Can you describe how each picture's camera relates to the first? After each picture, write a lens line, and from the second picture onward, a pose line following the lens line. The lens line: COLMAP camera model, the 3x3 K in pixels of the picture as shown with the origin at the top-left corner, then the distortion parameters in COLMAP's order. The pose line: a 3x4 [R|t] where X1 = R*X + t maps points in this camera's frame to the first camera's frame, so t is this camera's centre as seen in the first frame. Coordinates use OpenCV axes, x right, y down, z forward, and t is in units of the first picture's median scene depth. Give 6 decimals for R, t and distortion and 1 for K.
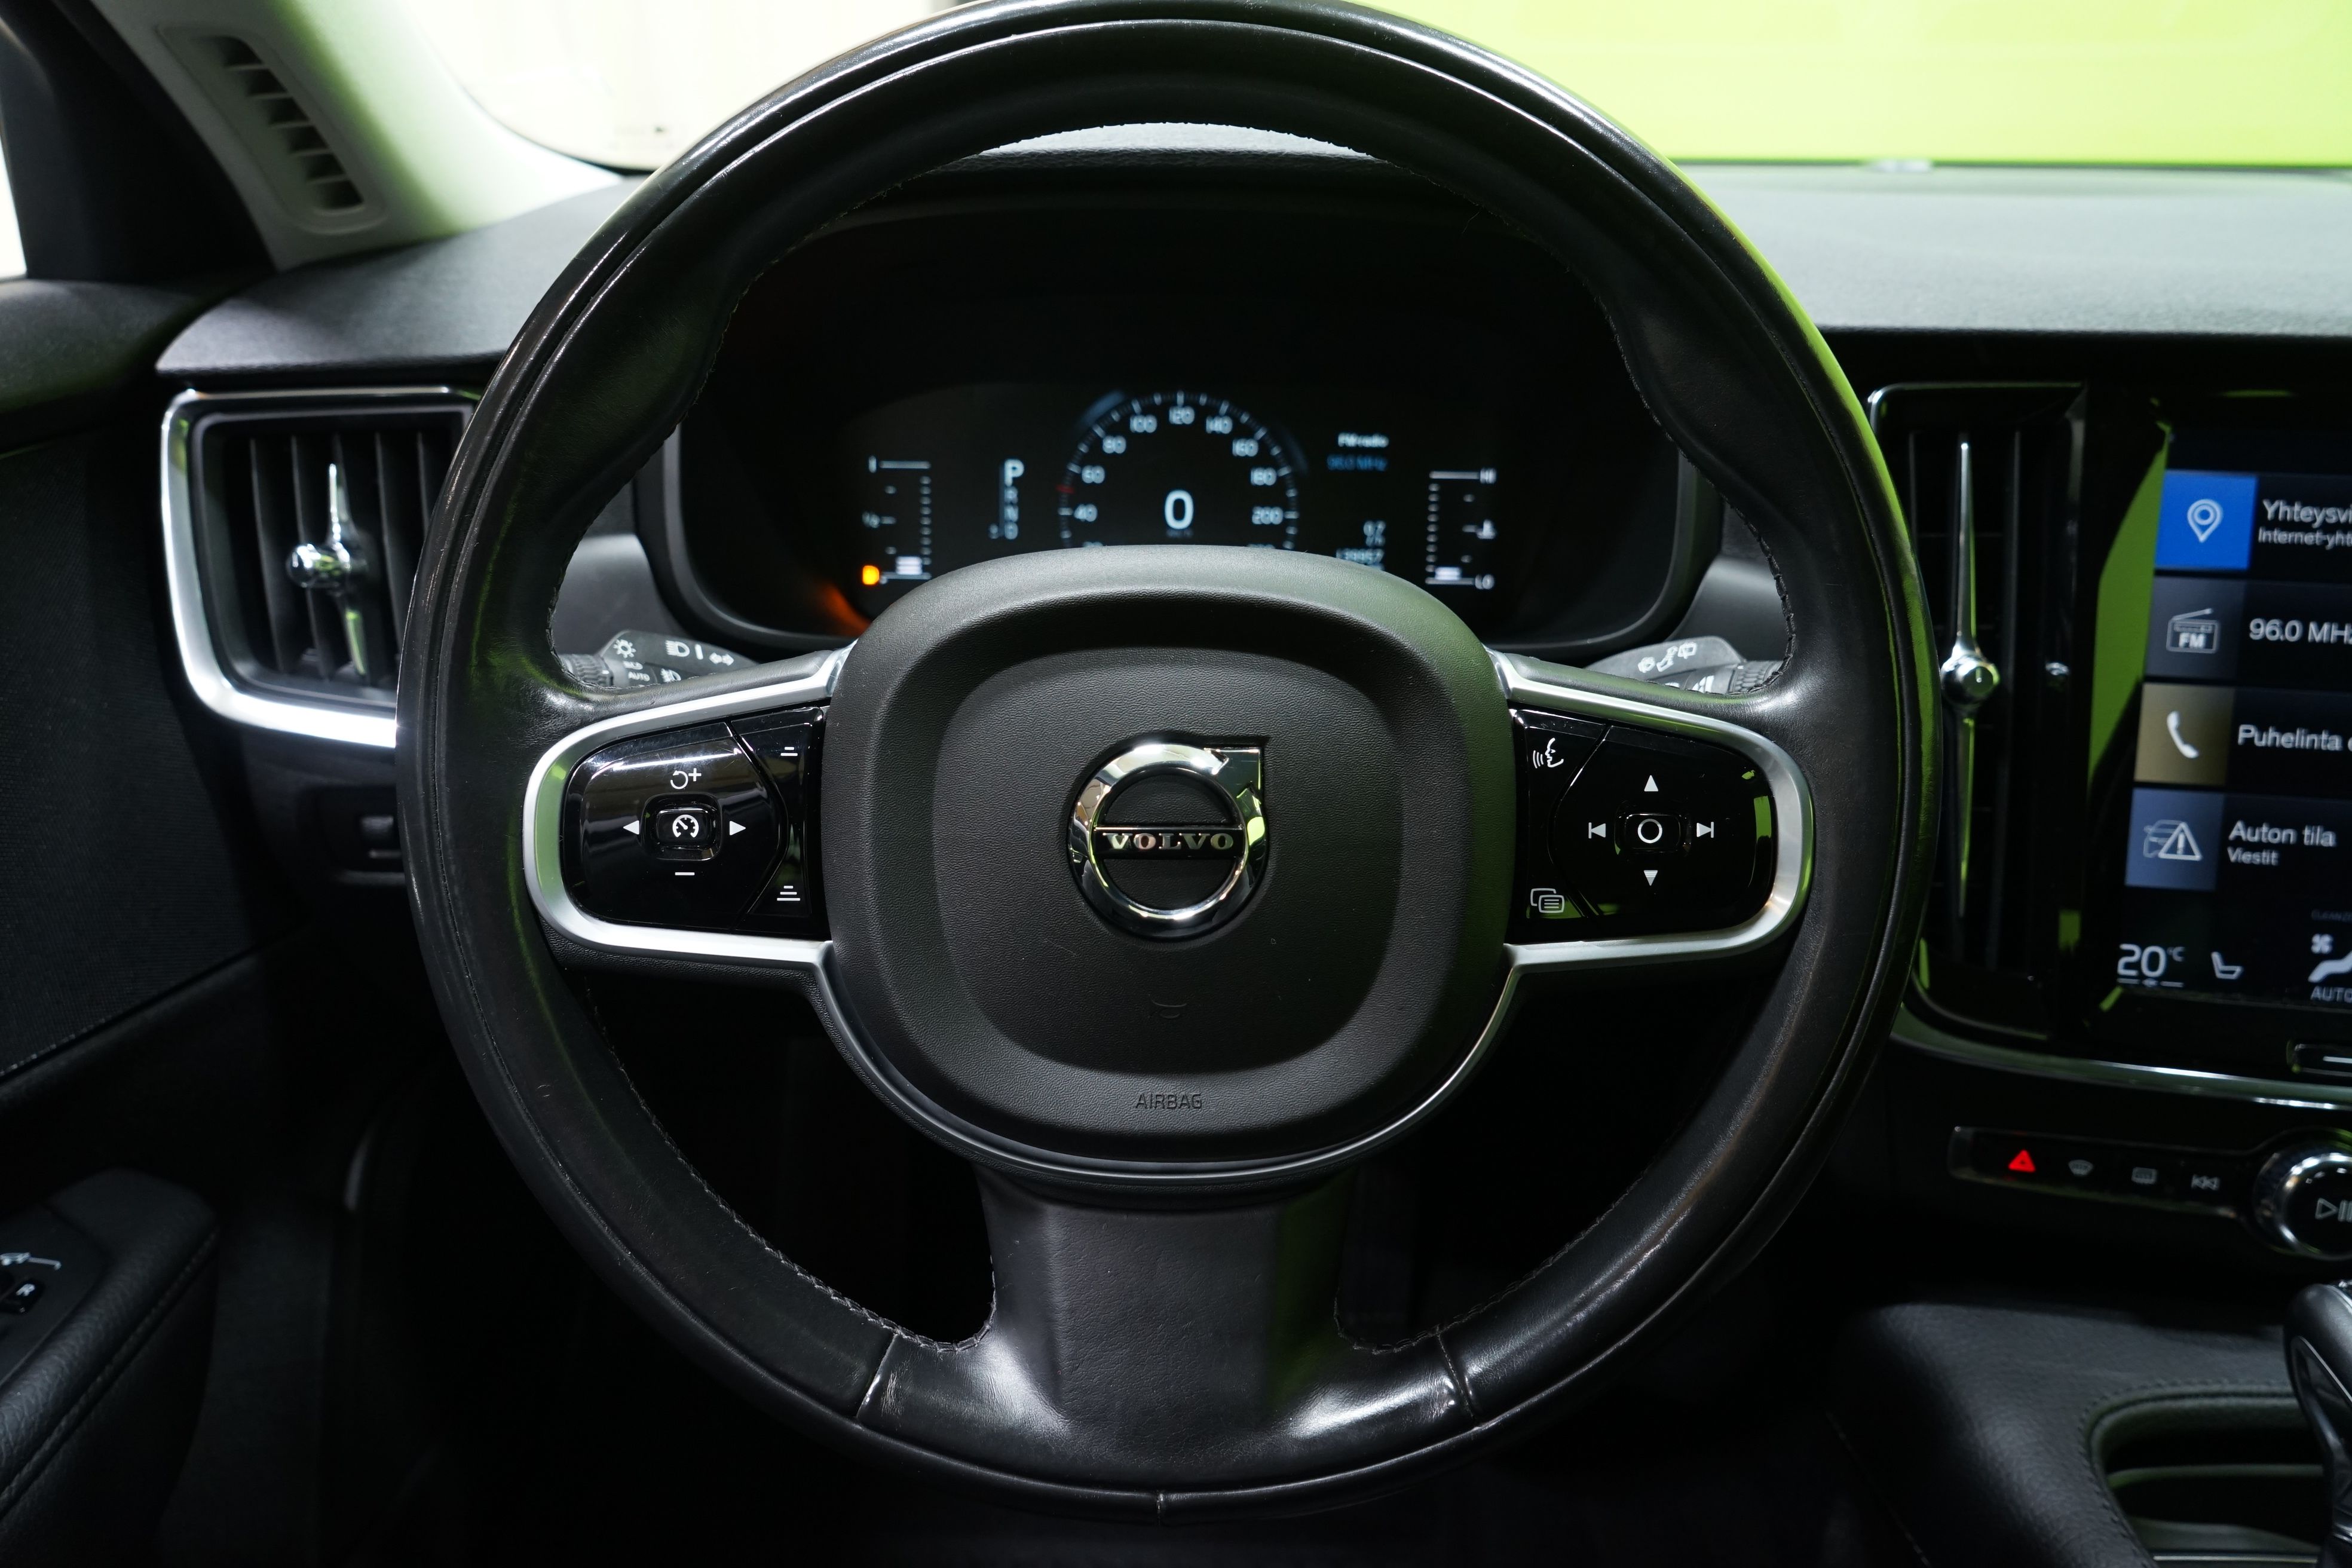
lens RADIAL K [[1580.7, 0, 1192.5], [0, 1580.7, 770.9], [0, 0, 1]] dist [-0.033181, 0.015896]
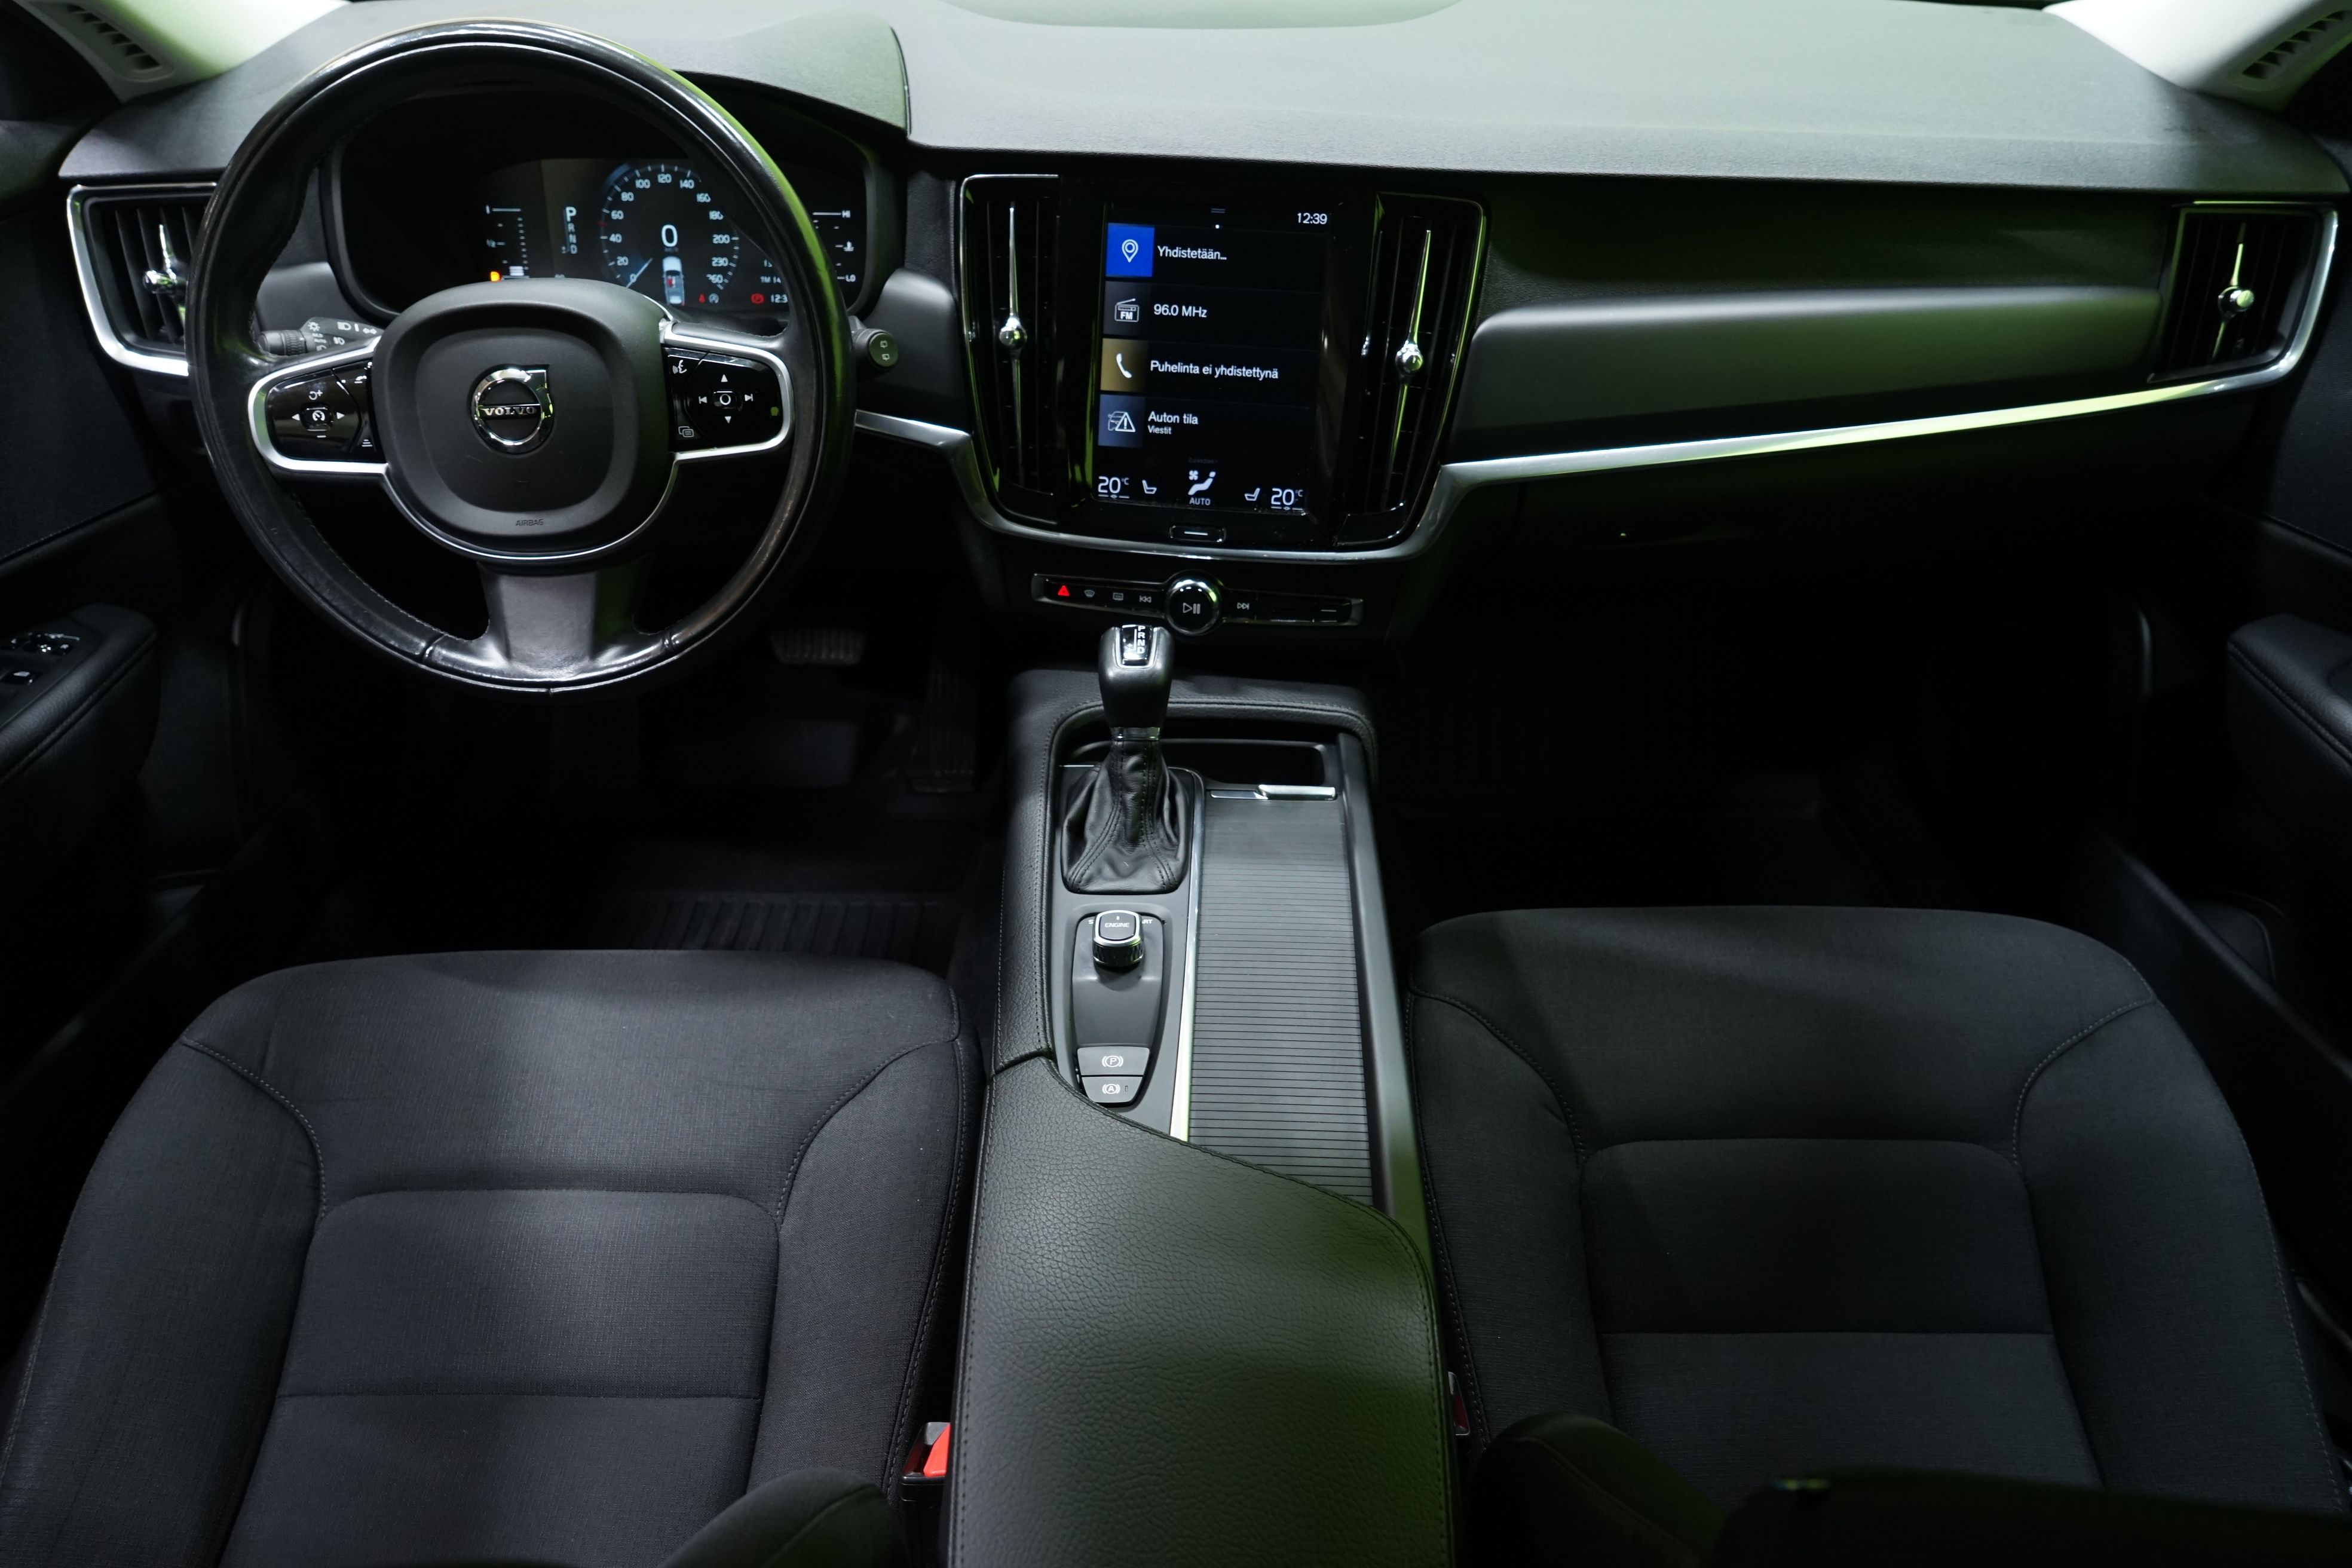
lens RADIAL K [[1580.7, 0, 1177.5], [0, 1580.7, 789.3], [0, 0, 1]] dist [-0.033181, 0.015896]
pose [[0.999990, -0.003408, 0.002721, 0.698262], [0.002718, 0.974965, 0.222342, 0.054722], [-0.003411, -0.222332, 0.974965, -1.030366]]
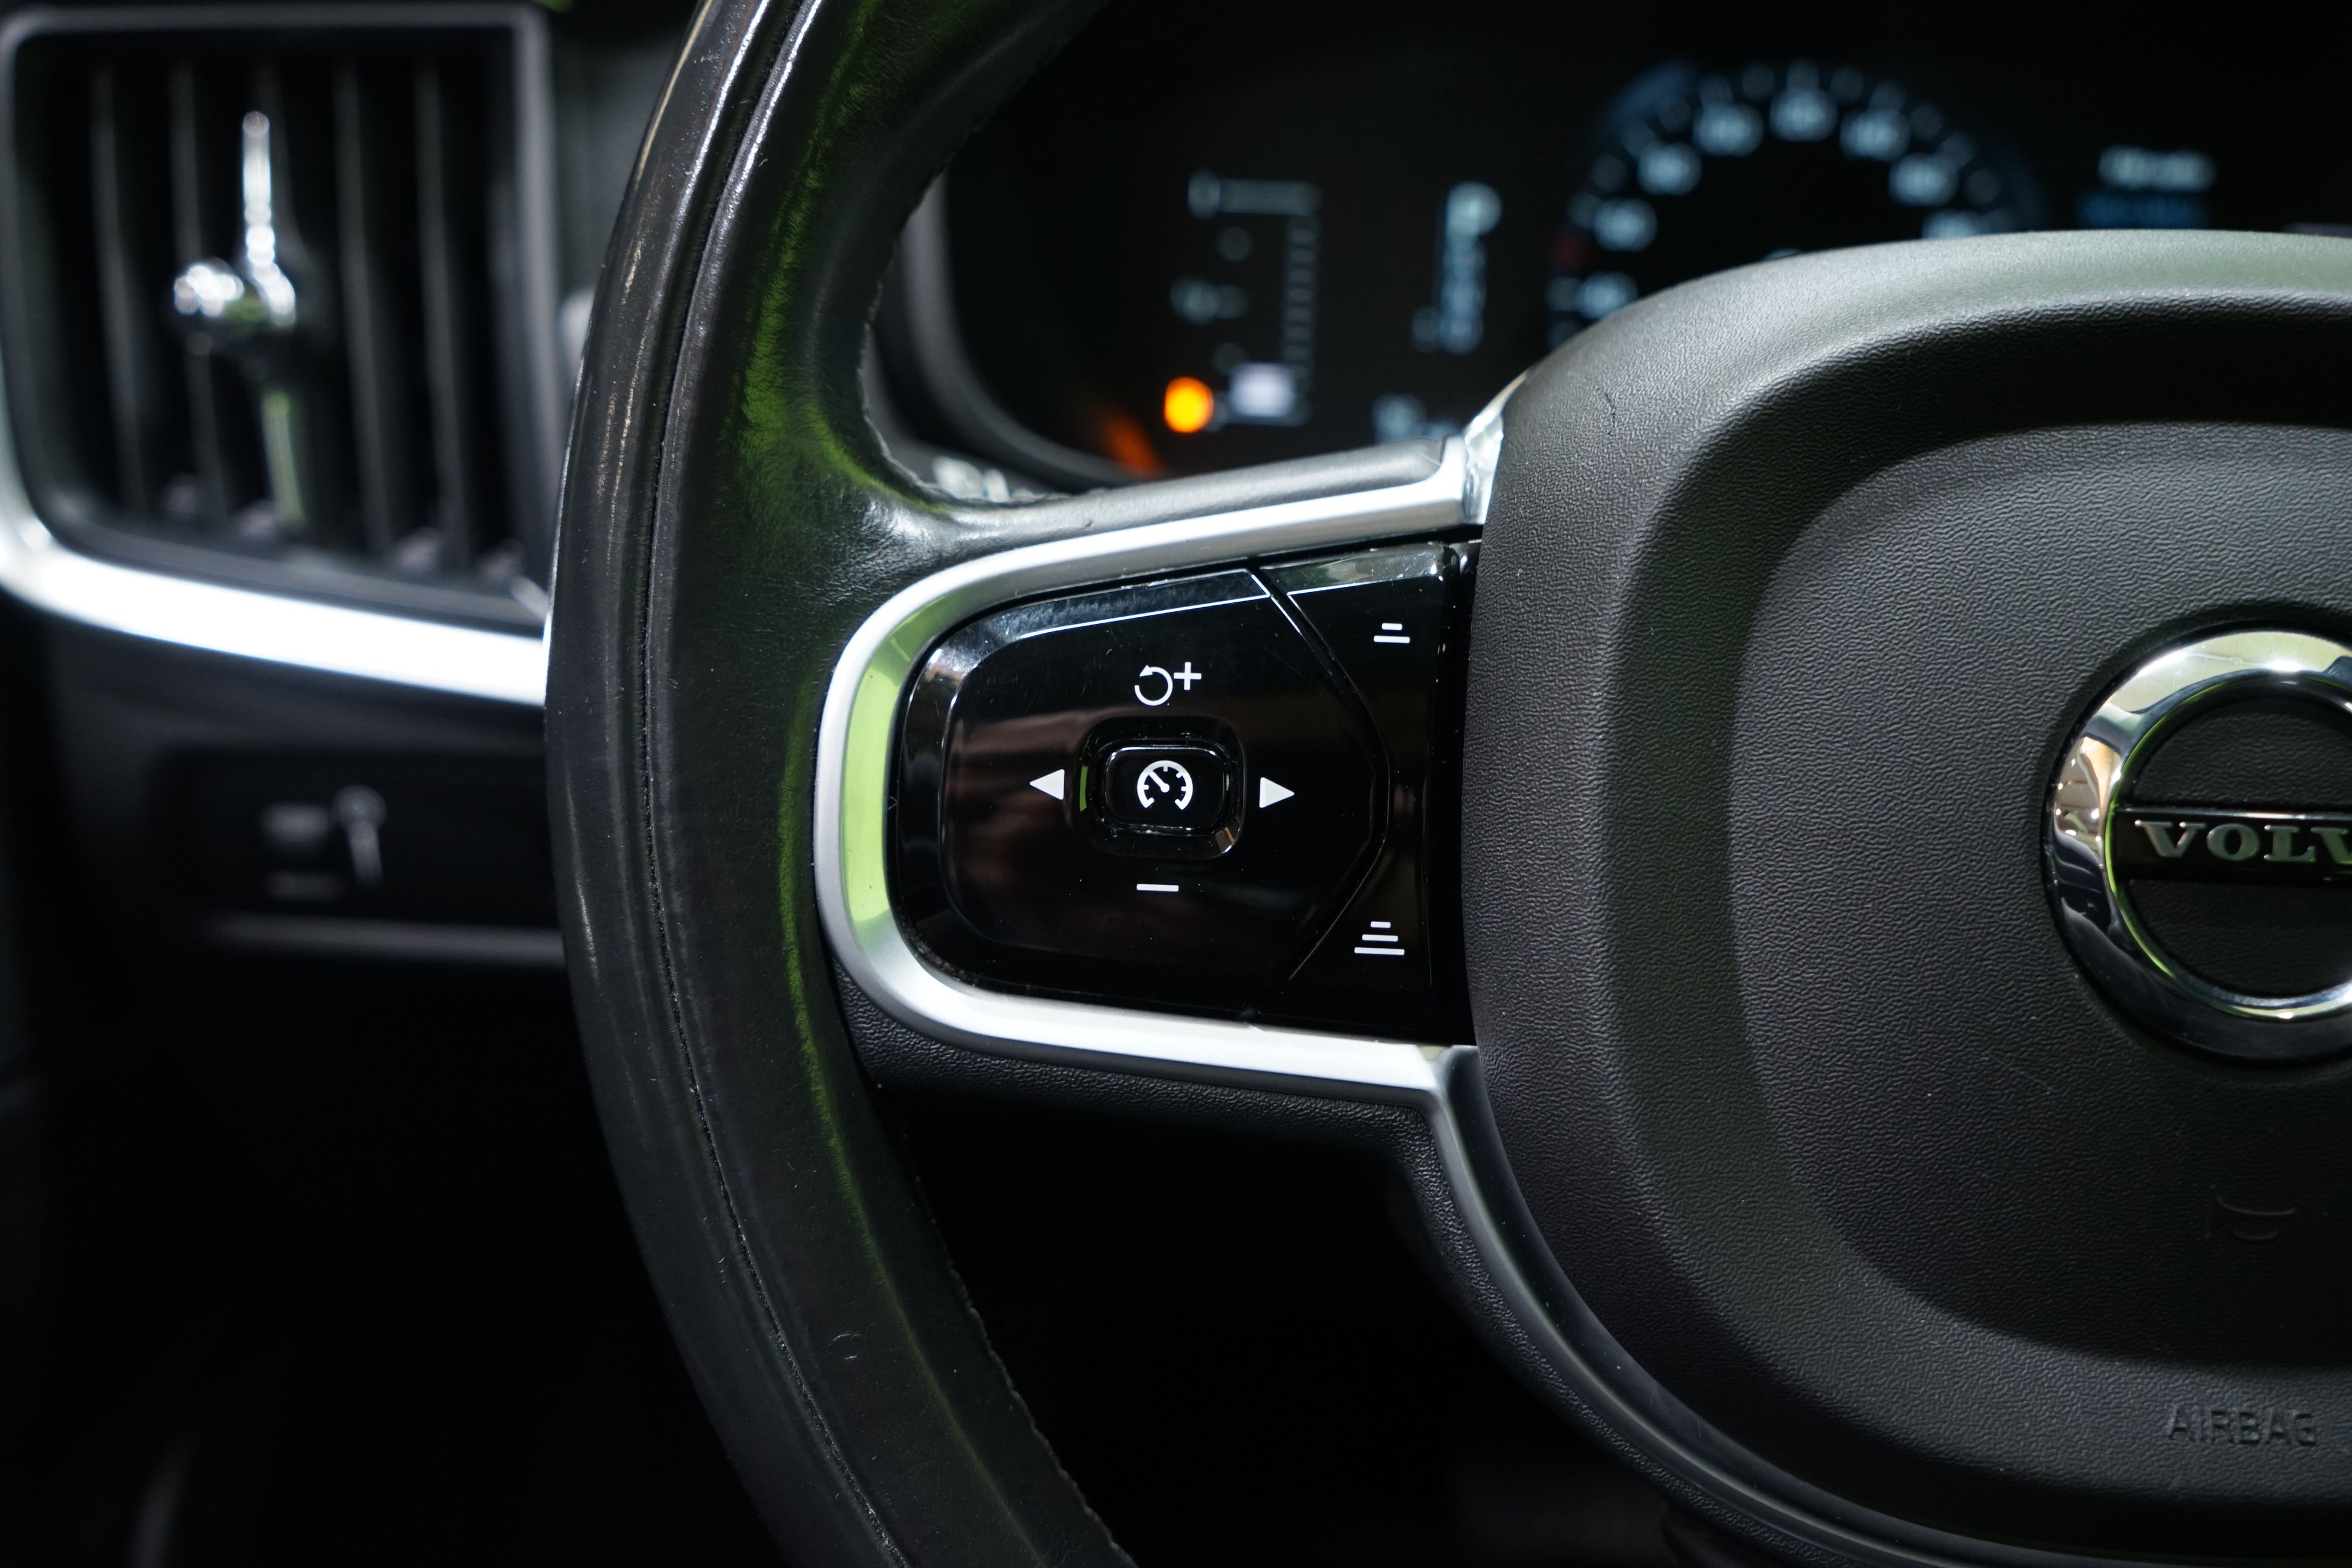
lens RADIAL K [[2674.9, 0, 1168.1], [0, 2674.9, 787.0], [0, 0, 1]] dist [0.007986, 0.000000]
pose [[0.998091, 0.034419, -0.051274, -0.210040], [-0.036570, 0.998464, -0.041629, 0.051327], [0.049762, 0.043425, 0.997817, 0.159104]]
